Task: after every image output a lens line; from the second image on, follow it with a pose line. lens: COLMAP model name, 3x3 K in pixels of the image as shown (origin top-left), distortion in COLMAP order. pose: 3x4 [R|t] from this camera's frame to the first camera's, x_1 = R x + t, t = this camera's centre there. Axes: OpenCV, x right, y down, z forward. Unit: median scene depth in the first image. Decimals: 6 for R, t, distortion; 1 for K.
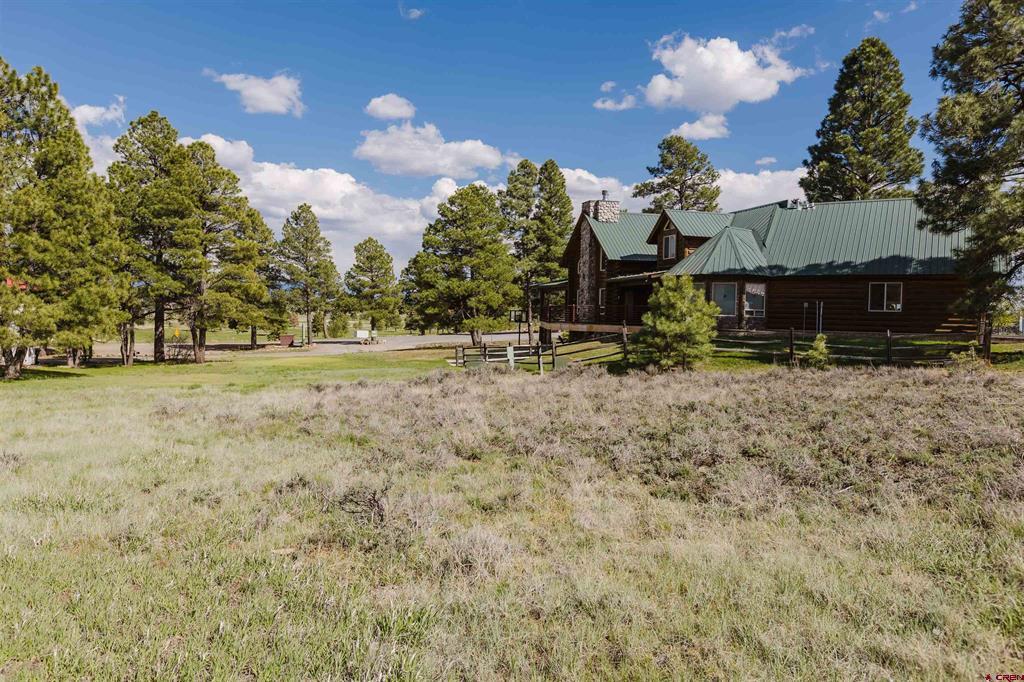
lens RADIAL K [[718.8, 0, 512.0], [0, 718.8, 341.0], [0, 0, 1]] dist [0.003237, -0.001483]
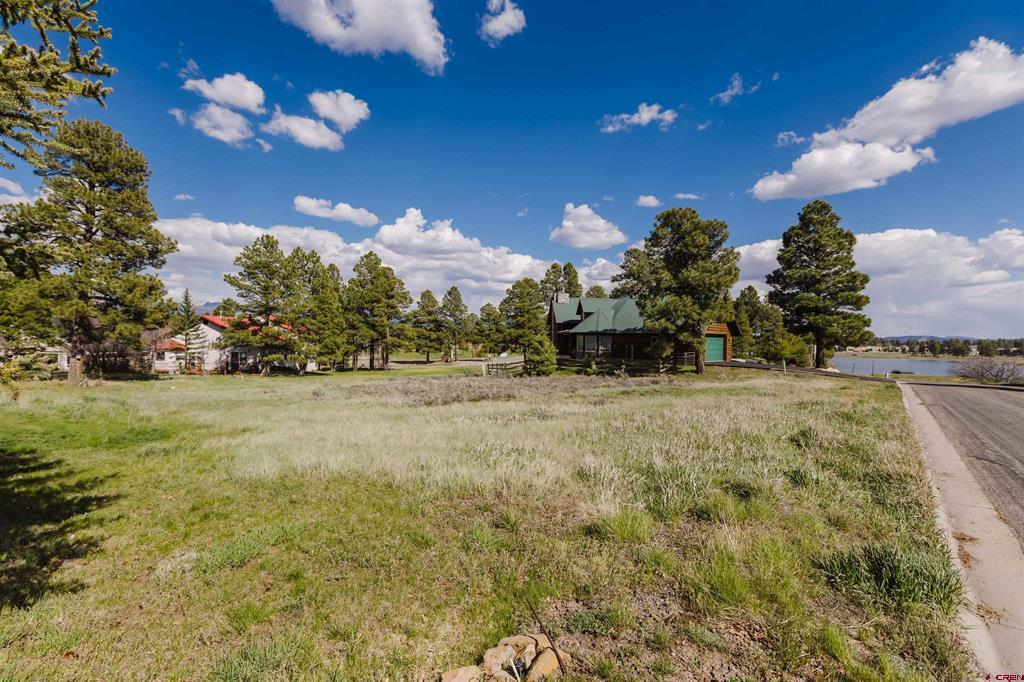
lens RADIAL K [[462.3, 0, 512.0], [0, 462.3, 341.0], [0, 0, 1]] dist [-0.000231, -0.000099]
pose [[0.974508, -0.002443, -0.224341, 0.210731], [-0.005753, 0.999340, -0.035870, -0.008583], [0.224280, 0.036246, 0.973850, -0.222185]]
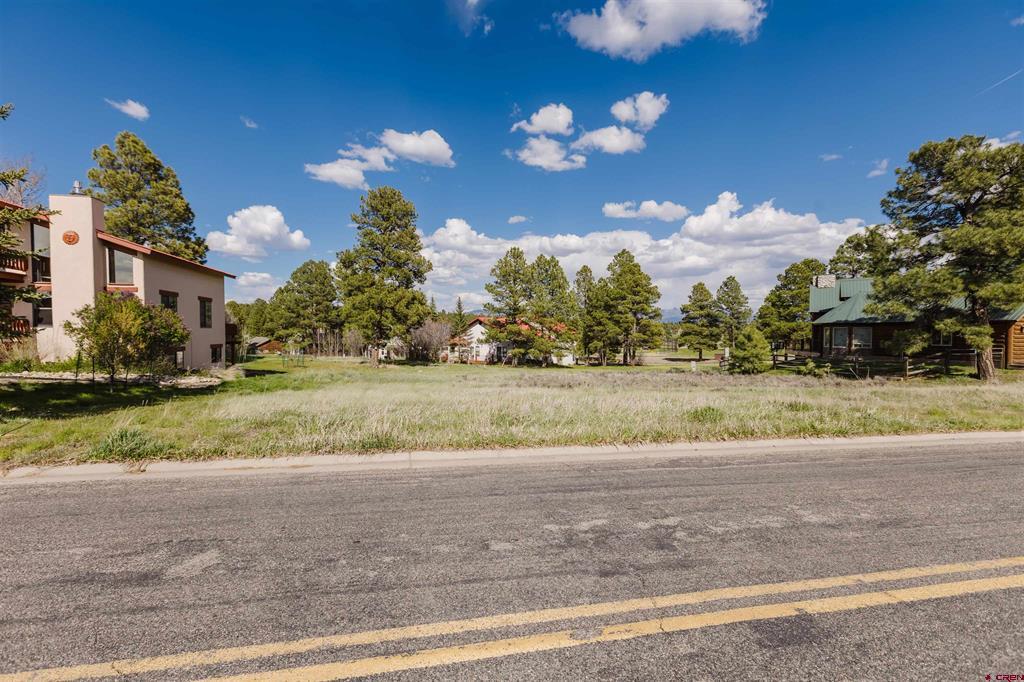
lens RADIAL K [[474.1, 0, 512.0], [0, 474.1, 341.0], [0, 0, 1]] dist [-0.016032, -0.000075]
pose [[0.649118, -0.004418, -0.760675, 0.359571], [-0.020098, 0.999534, -0.022956, -0.004641], [0.760422, 0.030189, 0.648727, -0.167157]]
